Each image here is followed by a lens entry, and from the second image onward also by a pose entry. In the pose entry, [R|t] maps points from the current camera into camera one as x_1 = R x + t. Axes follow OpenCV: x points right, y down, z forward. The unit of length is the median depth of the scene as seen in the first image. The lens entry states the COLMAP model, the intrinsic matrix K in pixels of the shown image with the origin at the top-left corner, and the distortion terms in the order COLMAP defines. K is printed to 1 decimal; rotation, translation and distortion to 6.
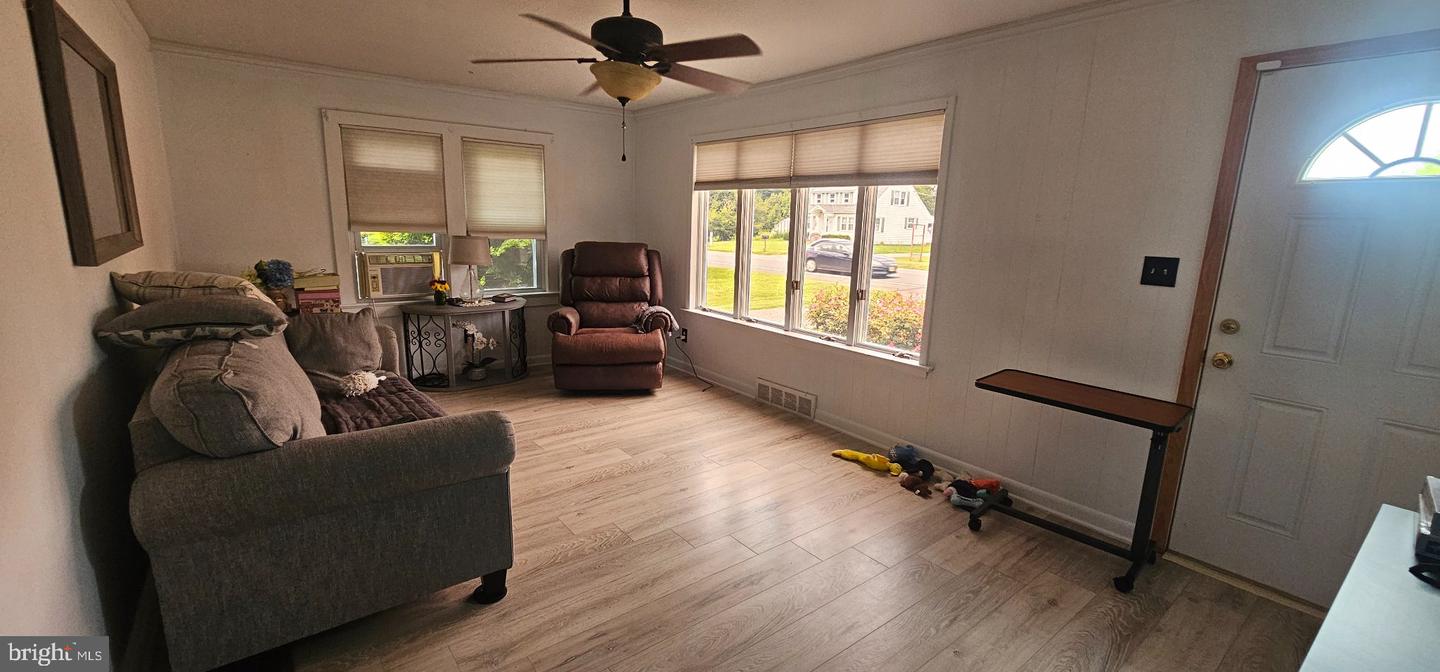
lens RADIAL K [[588.8, 0, 729.6], [0, 588.8, 340.8], [0, 0, 1]] dist [-0.004945, -0.000015]
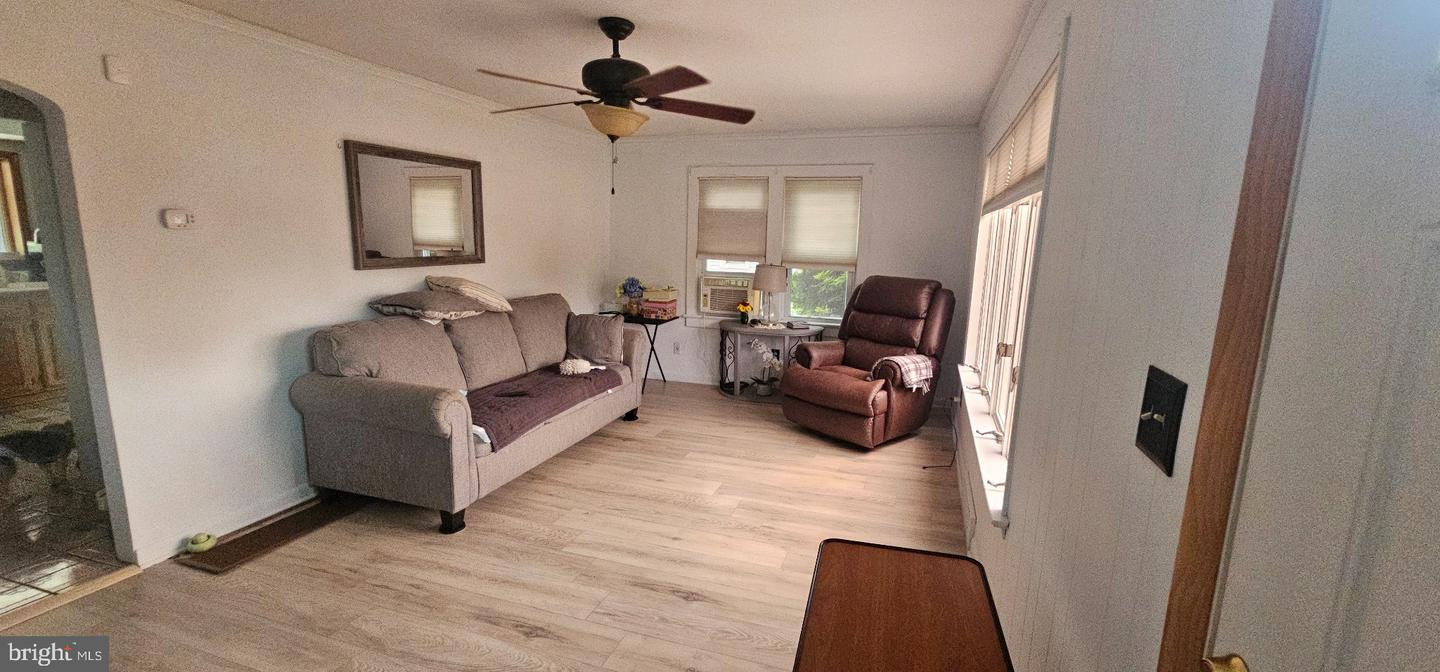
lens RADIAL K [[588.8, 0, 729.6], [0, 588.8, 340.8], [0, 0, 1]] dist [-0.004945, -0.000015]
pose [[0.547168, 0.132964, -0.826394, 0.470263], [-0.178898, 0.983066, 0.039721, -0.071683], [0.817681, 0.126106, 0.561689, 0.345347]]
